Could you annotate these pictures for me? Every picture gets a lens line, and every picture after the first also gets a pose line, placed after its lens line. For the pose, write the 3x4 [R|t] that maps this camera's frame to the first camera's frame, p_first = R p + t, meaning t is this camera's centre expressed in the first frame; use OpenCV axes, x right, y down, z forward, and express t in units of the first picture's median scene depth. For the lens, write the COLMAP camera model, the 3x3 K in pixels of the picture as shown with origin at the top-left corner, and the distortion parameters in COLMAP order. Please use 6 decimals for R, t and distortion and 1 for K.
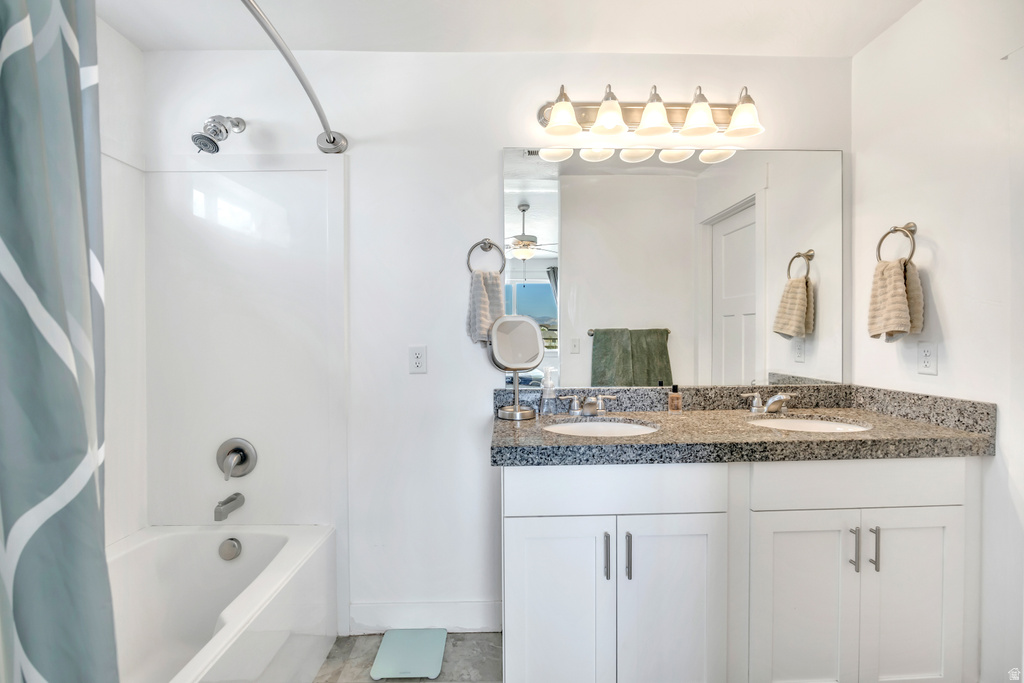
lens RADIAL K [[447.6, 0, 511.9], [0, 447.6, 337.2], [0, 0, 1]] dist [-0.011839, -0.000172]
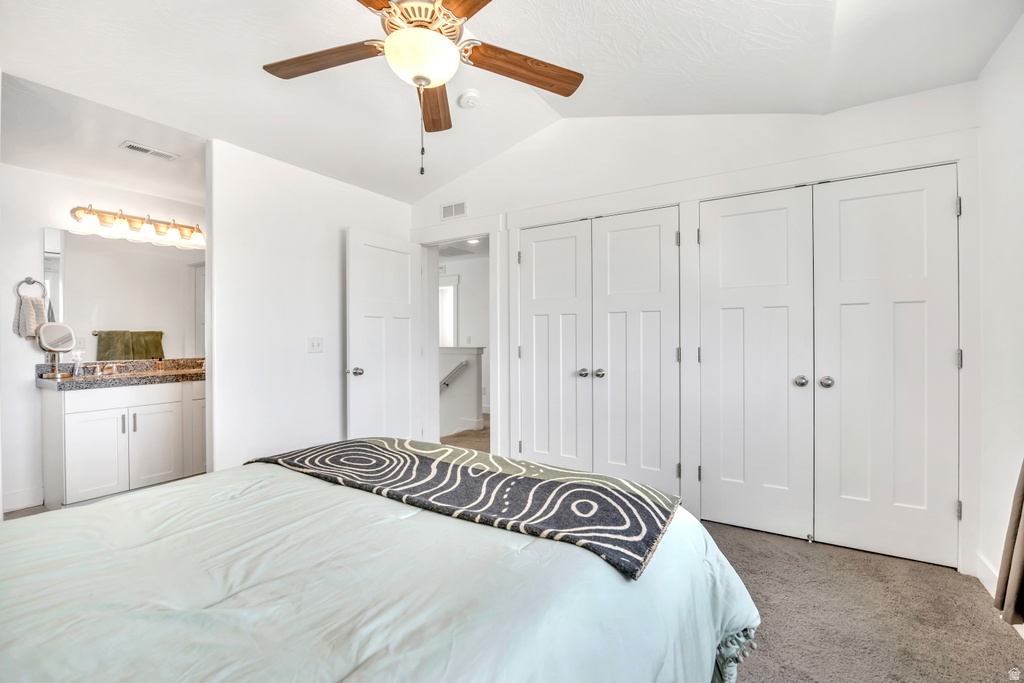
lens RADIAL K [[447.6, 0, 511.9], [0, 447.6, 337.2], [0, 0, 1]] dist [-0.011839, -0.000172]
pose [[0.558373, 0.001474, 0.829589, -0.441169], [0.007530, 0.999948, -0.006845, 0.038005], [-0.829556, 0.010069, 0.558333, -1.528053]]
